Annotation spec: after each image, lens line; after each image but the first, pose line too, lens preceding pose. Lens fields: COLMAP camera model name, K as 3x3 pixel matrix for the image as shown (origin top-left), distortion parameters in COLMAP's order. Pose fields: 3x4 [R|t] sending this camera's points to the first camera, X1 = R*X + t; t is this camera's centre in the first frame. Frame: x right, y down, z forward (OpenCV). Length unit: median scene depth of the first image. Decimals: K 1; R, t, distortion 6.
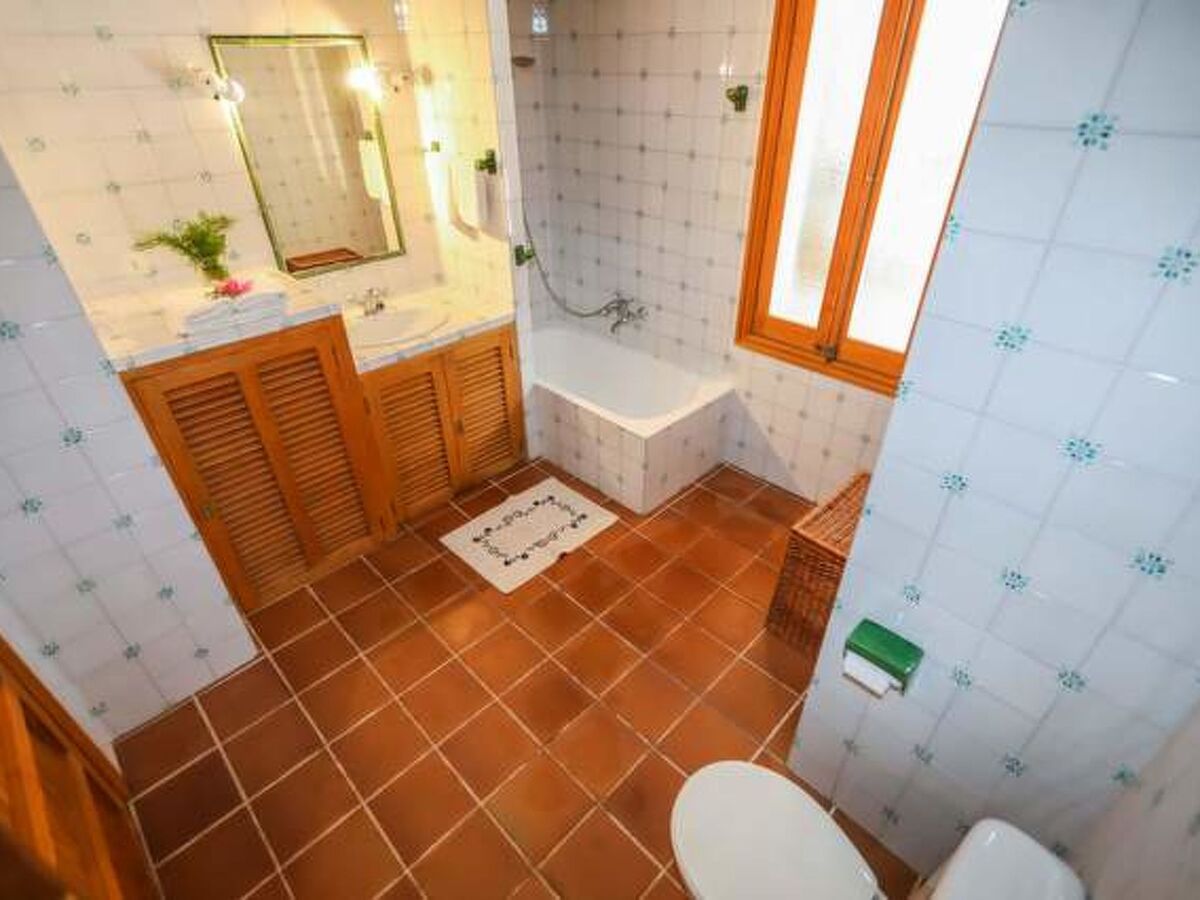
lens RADIAL K [[604.0, 0, 604.0], [0, 604.0, 447.8], [0, 0, 1]] dist [0.001975, 0.001416]
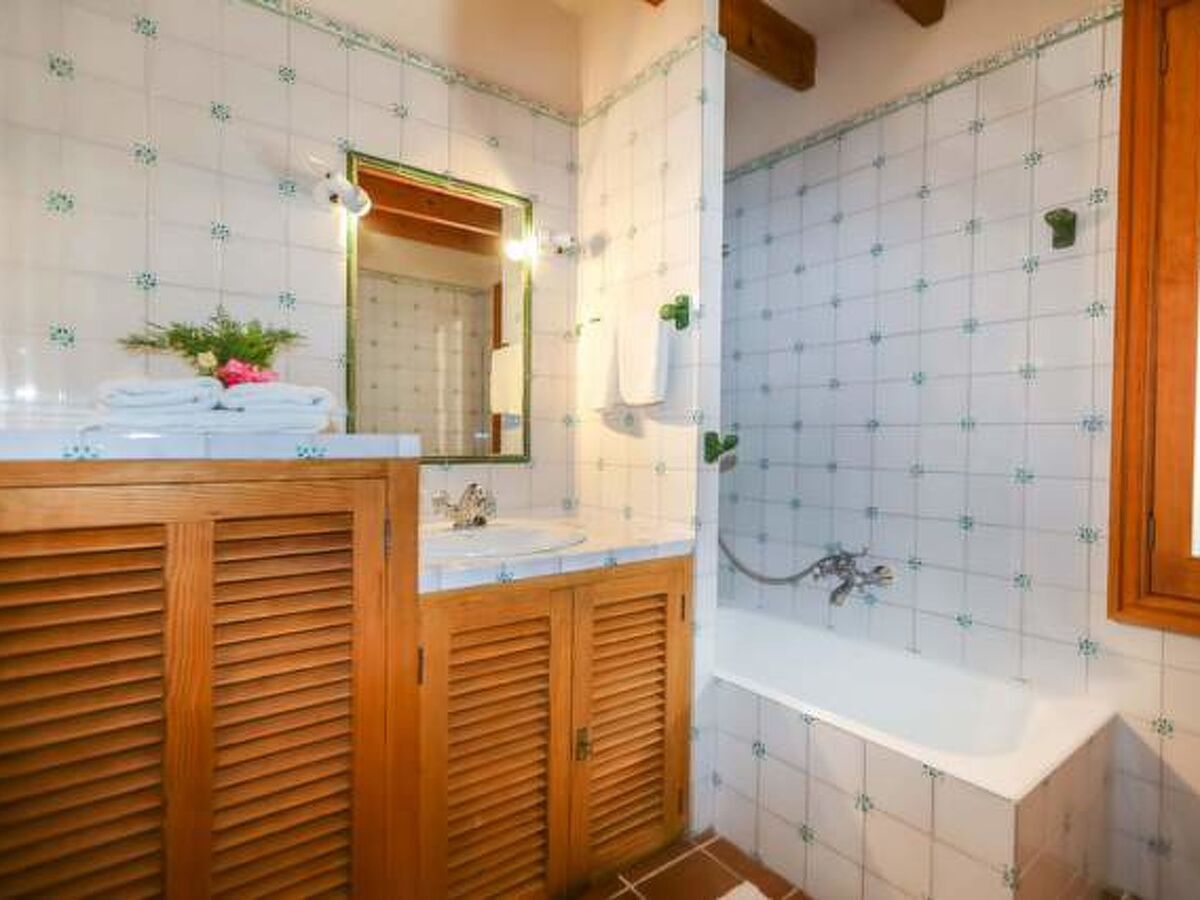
lens RADIAL K [[604.0, 0, 604.0], [0, 604.0, 447.8], [0, 0, 1]] dist [0.001975, 0.001416]
pose [[0.990349, 0.022484, -0.136760, -0.159538], [-0.092914, 0.839882, -0.534757, 0.029325], [0.102839, 0.542303, 0.833866, 0.450994]]
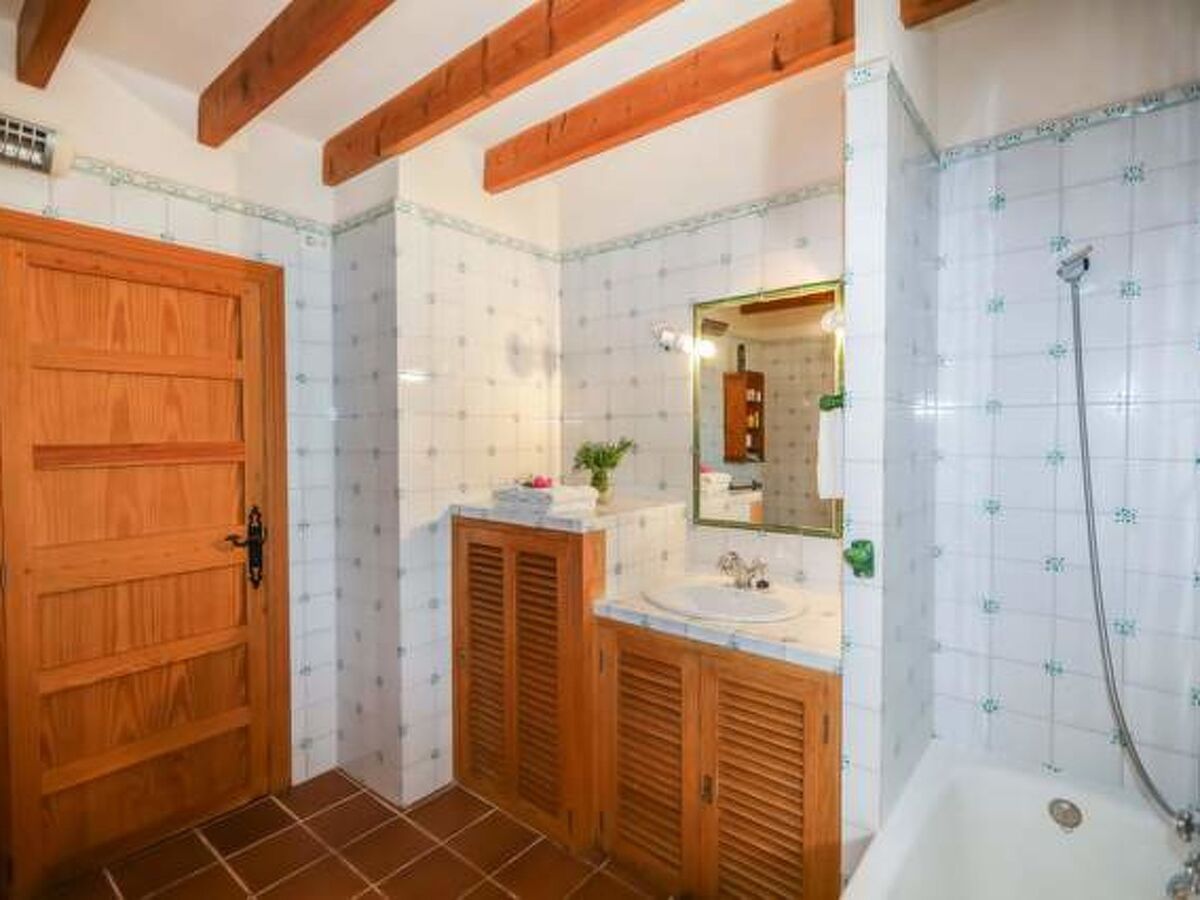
lens RADIAL K [[604.0, 0, 604.0], [0, 604.0, 447.8], [0, 0, 1]] dist [0.001975, 0.001416]
pose [[0.095911, 0.030252, -0.994930, 0.358266], [-0.547375, 0.836441, -0.027333, -0.255095], [0.831373, 0.547222, 0.096783, 0.689629]]
